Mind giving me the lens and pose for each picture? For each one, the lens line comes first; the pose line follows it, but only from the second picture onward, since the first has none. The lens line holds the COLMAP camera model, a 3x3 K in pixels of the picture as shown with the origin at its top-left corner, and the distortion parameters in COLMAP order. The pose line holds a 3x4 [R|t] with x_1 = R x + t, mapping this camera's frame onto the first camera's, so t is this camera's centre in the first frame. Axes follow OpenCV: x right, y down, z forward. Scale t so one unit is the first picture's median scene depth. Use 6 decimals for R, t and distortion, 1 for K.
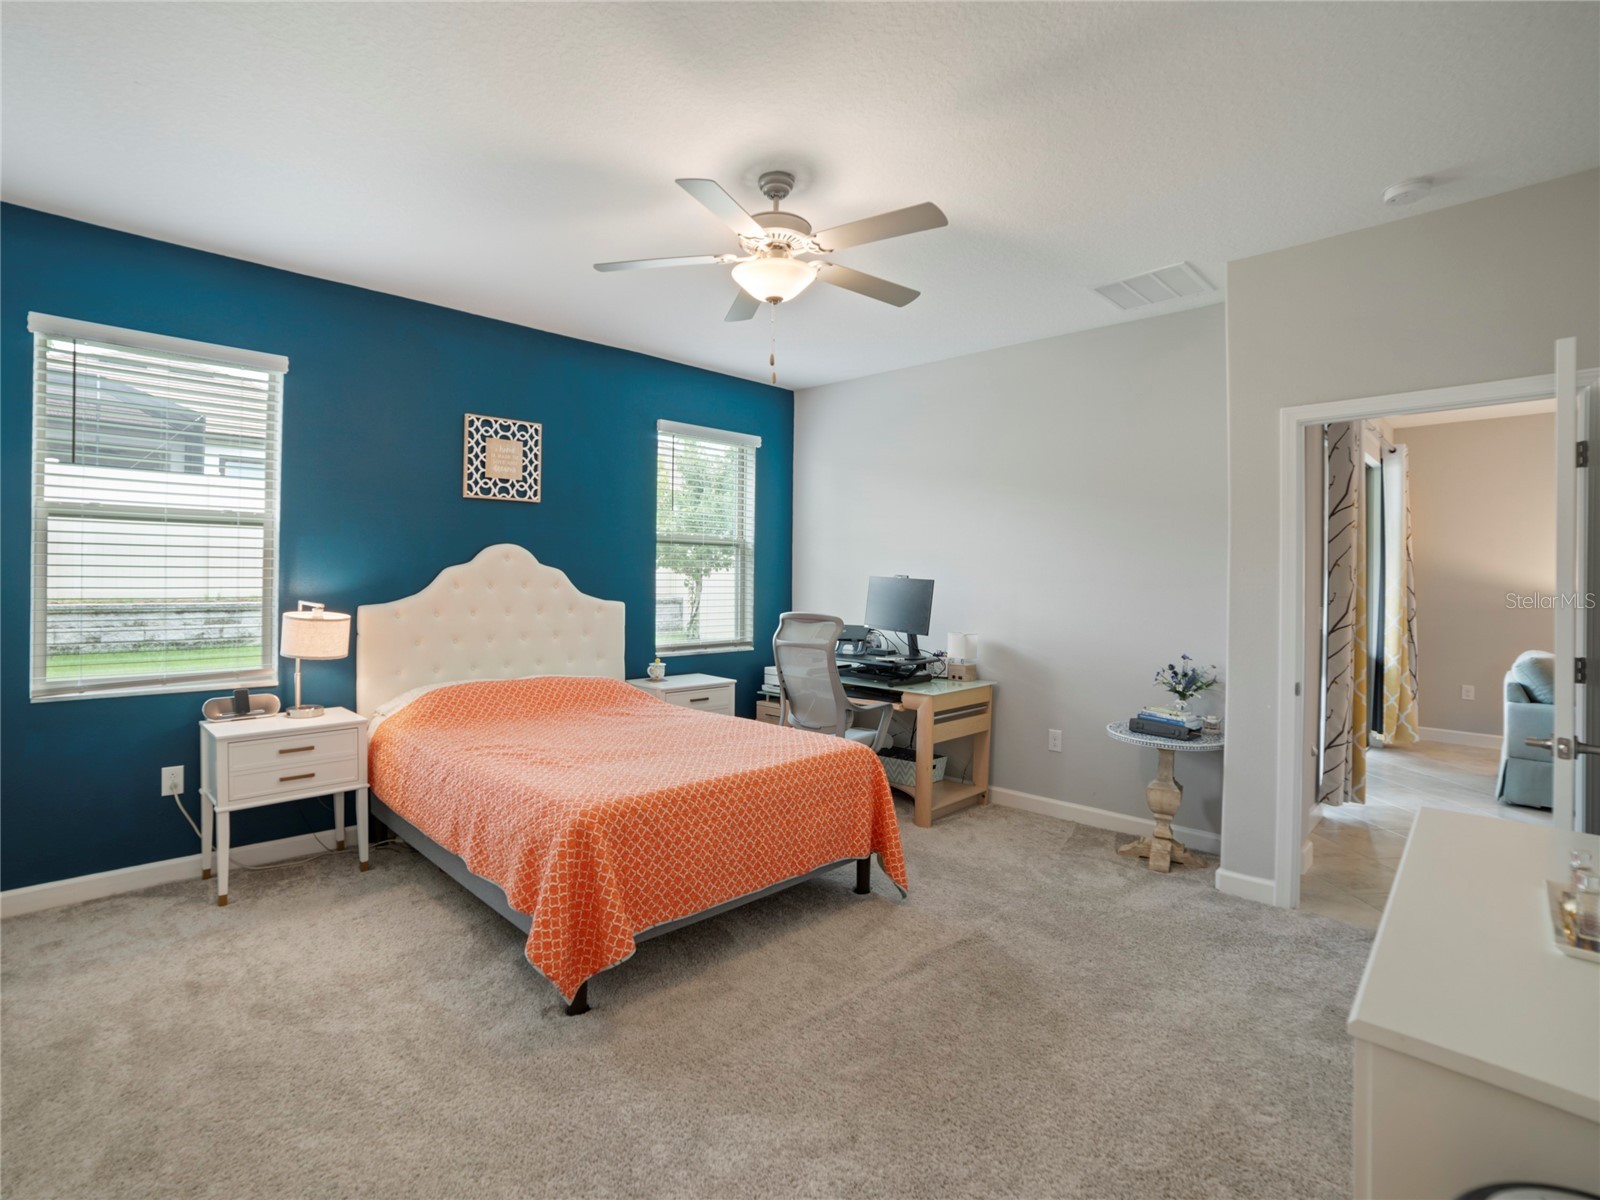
lens RADIAL K [[736.6, 0, 804.2], [0, 736.6, 588.7], [0, 0, 1]] dist [-0.114019, 0.039641]
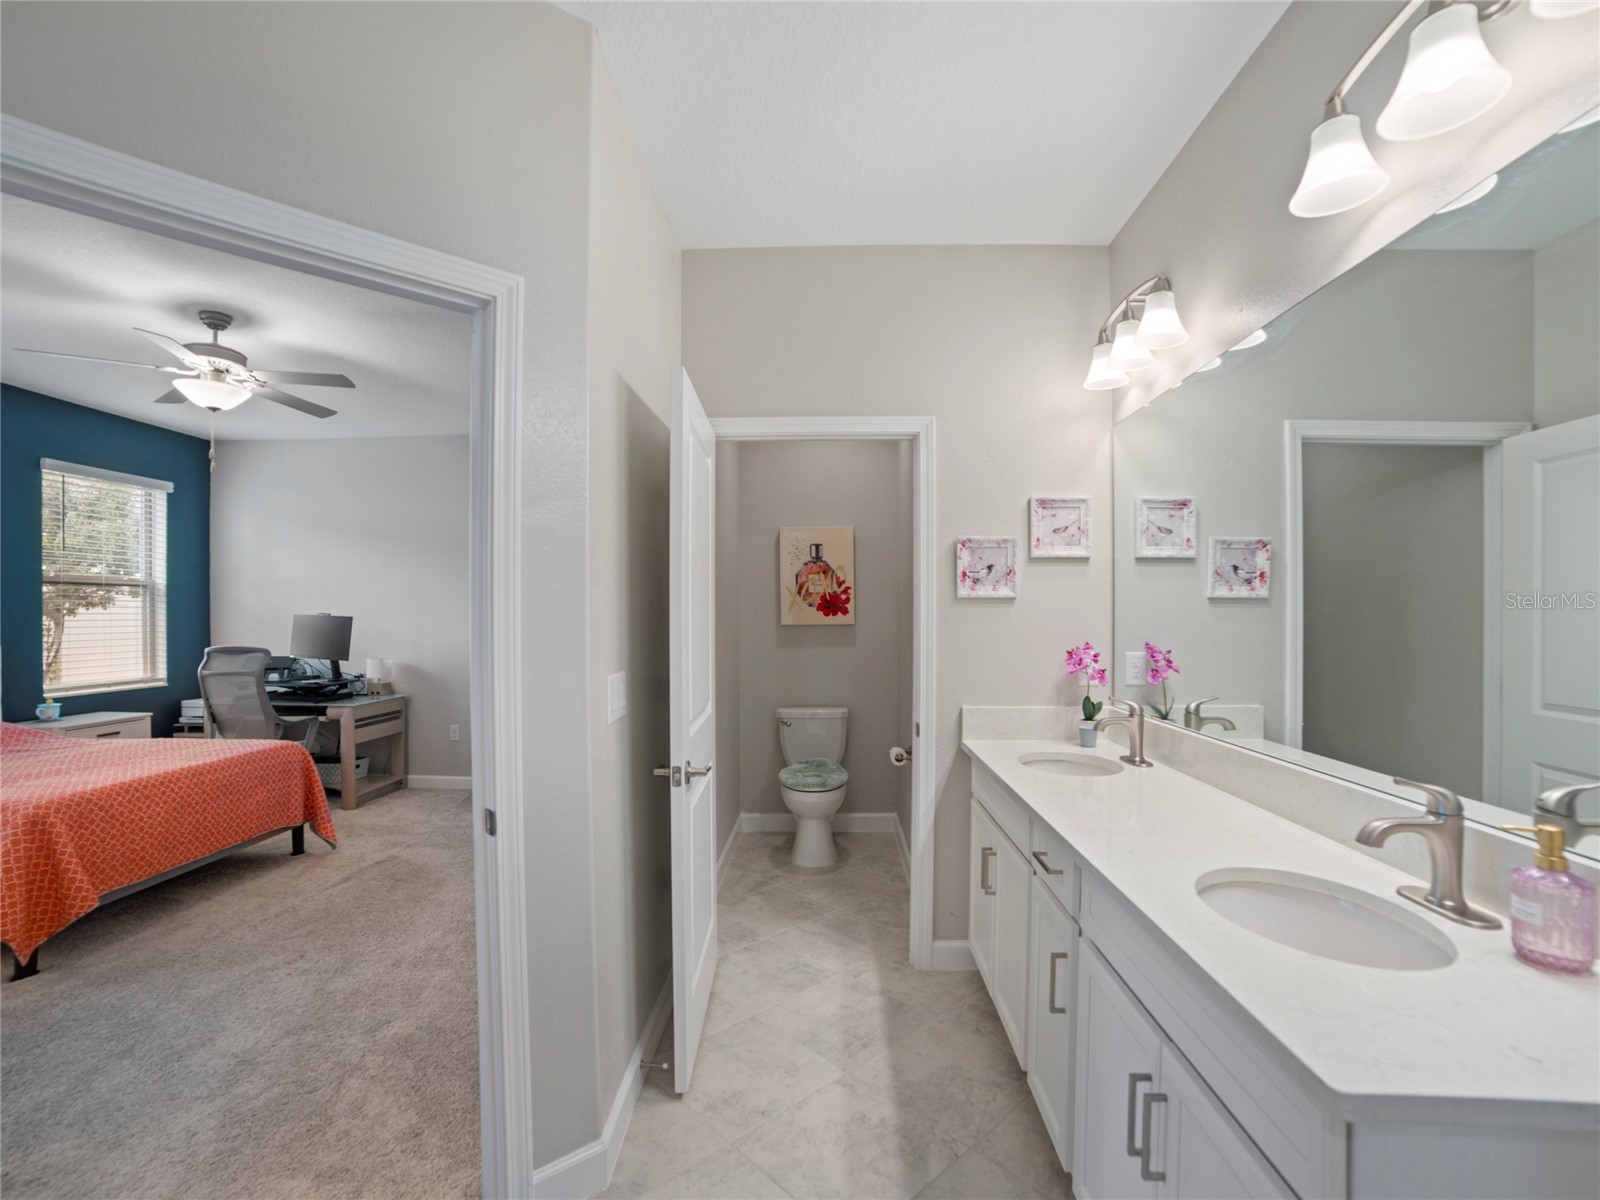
lens RADIAL K [[739.9, 0, 804.3], [0, 739.9, 614.6], [0, 0, 1]] dist [-0.095818, 0.033521]
pose [[0.753580, -0.013457, 0.657219, -0.051319], [0.020820, 0.999777, -0.003402, 0.005302], [-0.657027, 0.016247, 0.753692, -0.479482]]
